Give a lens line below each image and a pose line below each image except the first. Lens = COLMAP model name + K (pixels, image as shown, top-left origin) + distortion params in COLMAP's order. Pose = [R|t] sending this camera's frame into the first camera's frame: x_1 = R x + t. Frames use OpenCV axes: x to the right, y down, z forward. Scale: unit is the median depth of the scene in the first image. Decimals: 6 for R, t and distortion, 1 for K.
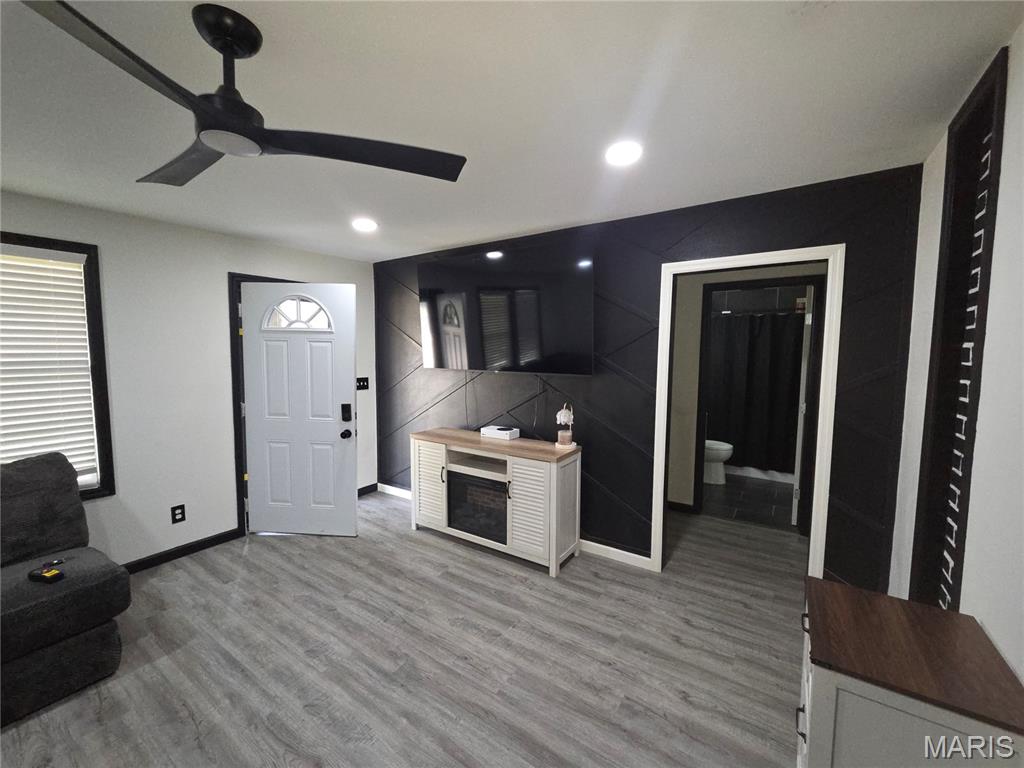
lens RADIAL K [[418.7, 0, 513.5], [0, 418.7, 383.6], [0, 0, 1]] dist [0.000218, 0.000083]
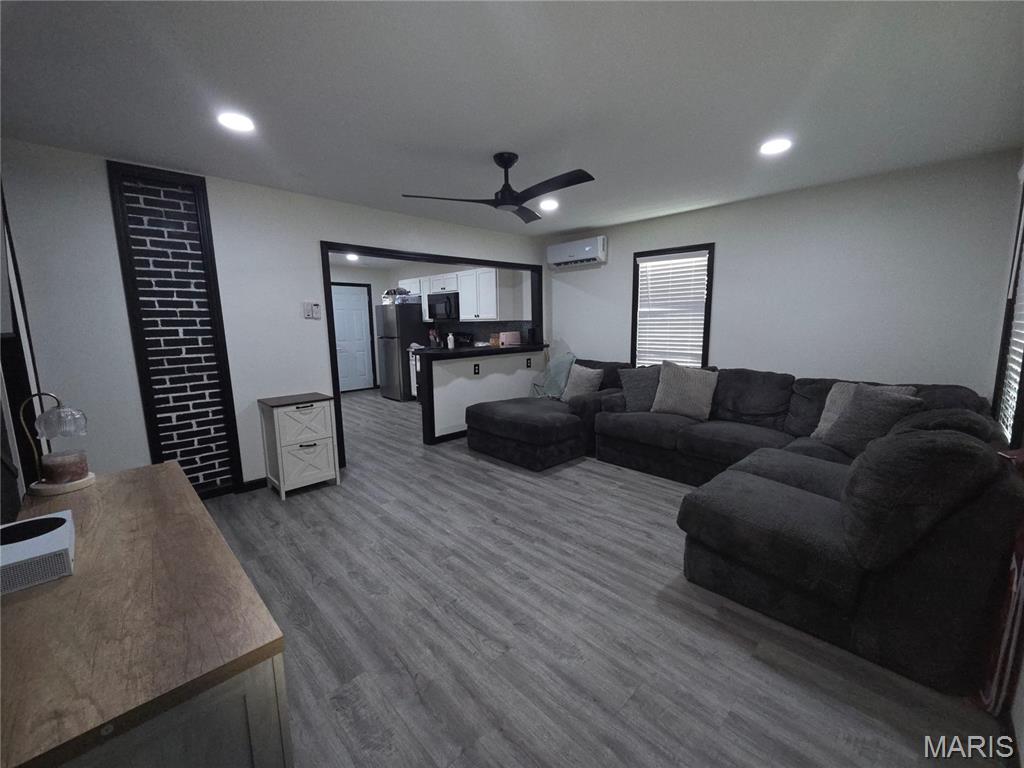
lens RADIAL K [[418.7, 0, 513.5], [0, 418.7, 383.6], [0, 0, 1]] dist [0.000218, 0.000083]
pose [[-0.978623, -0.023019, 0.204372, -0.613278], [0.024232, 0.973890, 0.225723, -0.073563], [-0.204232, 0.225850, -0.952513, 1.758492]]
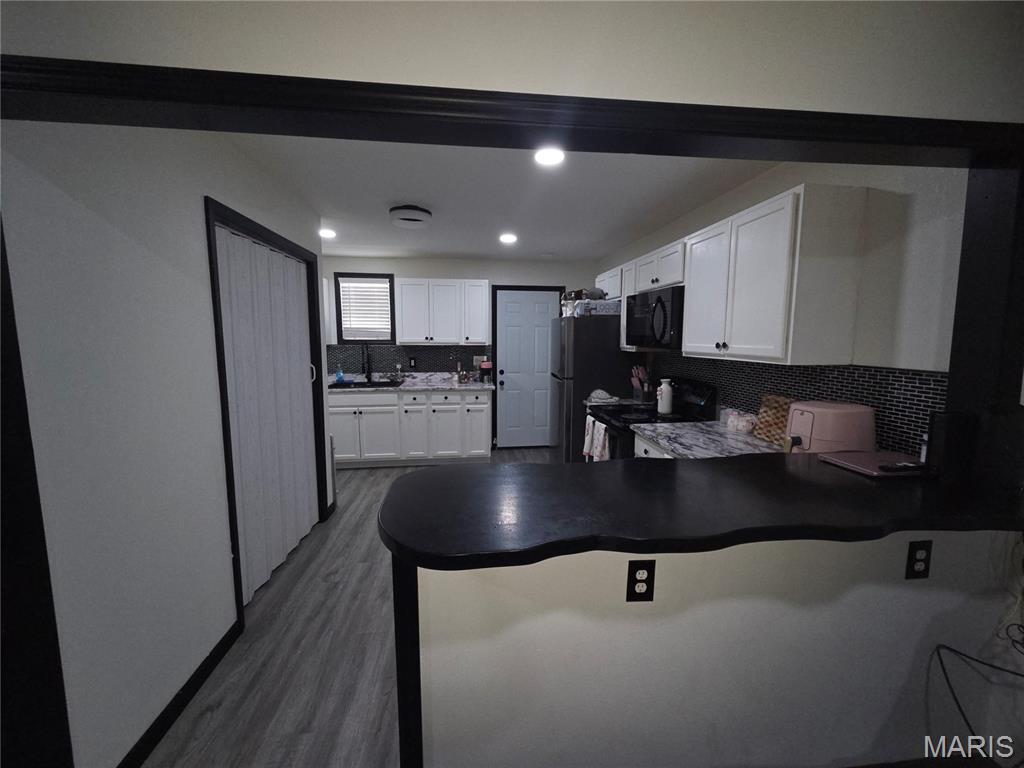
lens RADIAL K [[418.7, 0, 513.5], [0, 418.7, 383.6], [0, 0, 1]] dist [0.000218, 0.000083]
pose [[-0.651109, -0.091706, 0.753424, -0.243779], [0.053920, 0.984576, 0.166439, 0.005343], [-0.757067, 0.148994, -0.636122, 0.118121]]
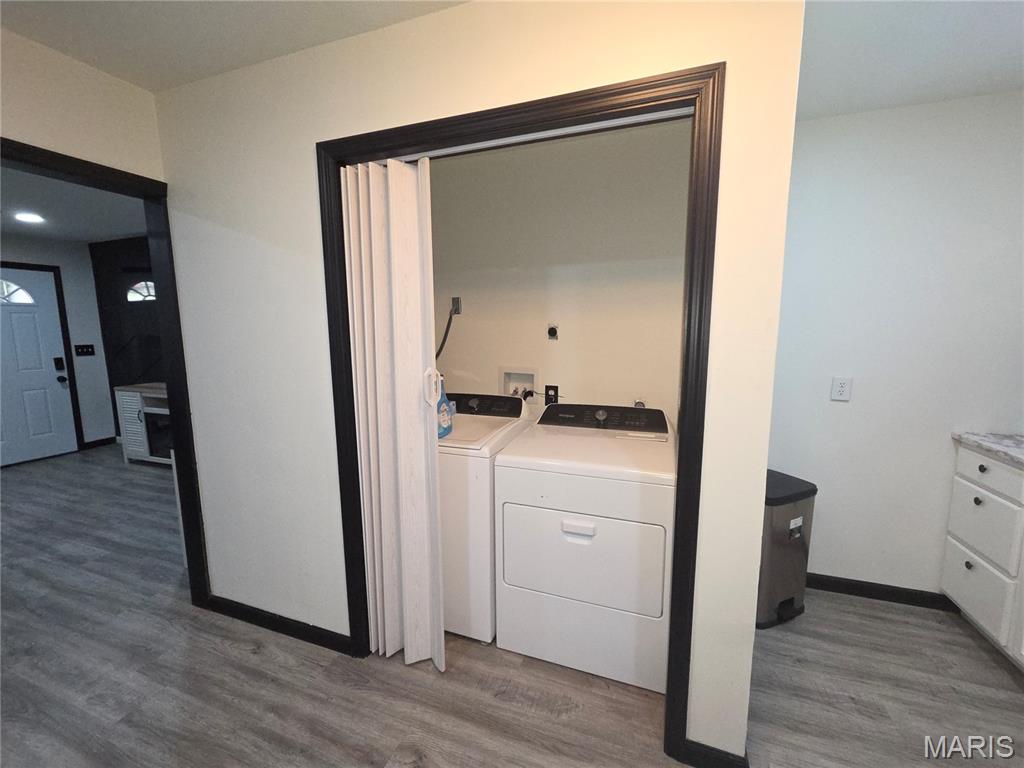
lens RADIAL K [[418.7, 0, 513.5], [0, 418.7, 383.6], [0, 0, 1]] dist [0.000218, 0.000083]
pose [[0.968894, -0.046179, 0.243130, 0.922766], [0.031637, 0.997488, 0.063383, 0.105078], [-0.245446, -0.053720, 0.967921, -0.762161]]
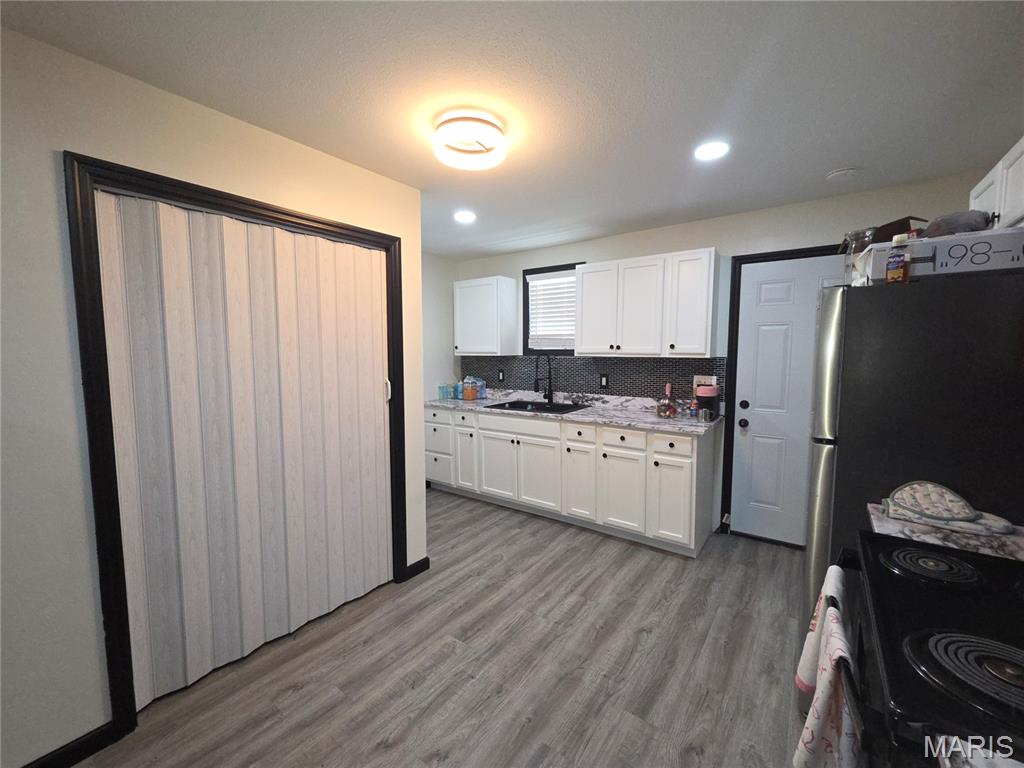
lens RADIAL K [[418.7, 0, 513.5], [0, 418.7, 383.6], [0, 0, 1]] dist [0.000218, 0.000083]
pose [[0.041164, -0.086224, 0.995425, 0.188571], [0.081571, 0.993234, 0.082661, 0.087637], [-0.995817, 0.077795, 0.047919, -0.655983]]
